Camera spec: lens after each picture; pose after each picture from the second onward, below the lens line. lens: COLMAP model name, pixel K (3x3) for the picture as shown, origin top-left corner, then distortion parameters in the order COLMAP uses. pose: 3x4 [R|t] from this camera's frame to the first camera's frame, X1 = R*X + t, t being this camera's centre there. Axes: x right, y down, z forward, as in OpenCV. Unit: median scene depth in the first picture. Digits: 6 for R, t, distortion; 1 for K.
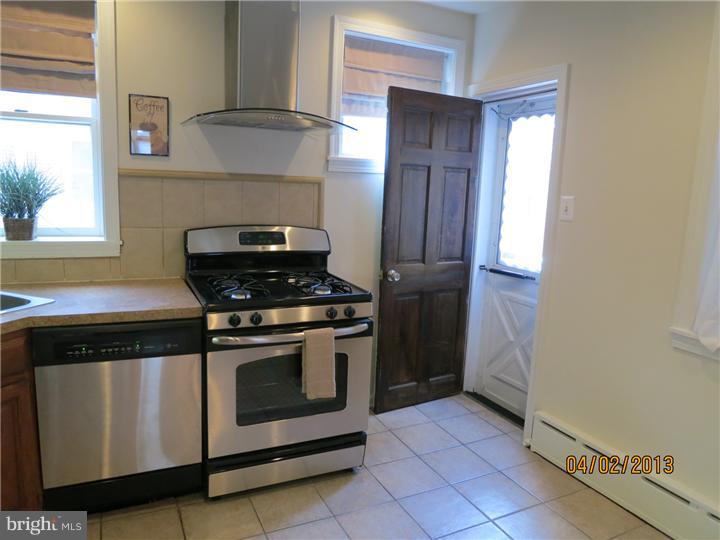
lens RADIAL K [[517.5, 0, 360.0], [0, 517.5, 270.0], [0, 0, 1]] dist [-0.047795, 0.001898]
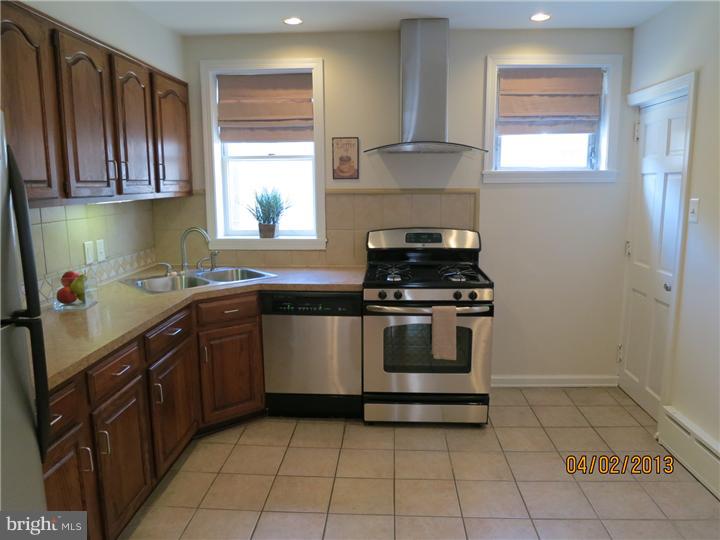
lens RADIAL K [[517.5, 0, 360.0], [0, 517.5, 270.0], [0, 0, 1]] dist [-0.047795, 0.001898]
pose [[0.868922, 0.033583, -0.493808, 0.351380], [-0.036656, 0.999322, 0.003460, 0.023151], [0.493589, 0.015094, 0.869564, -0.232834]]
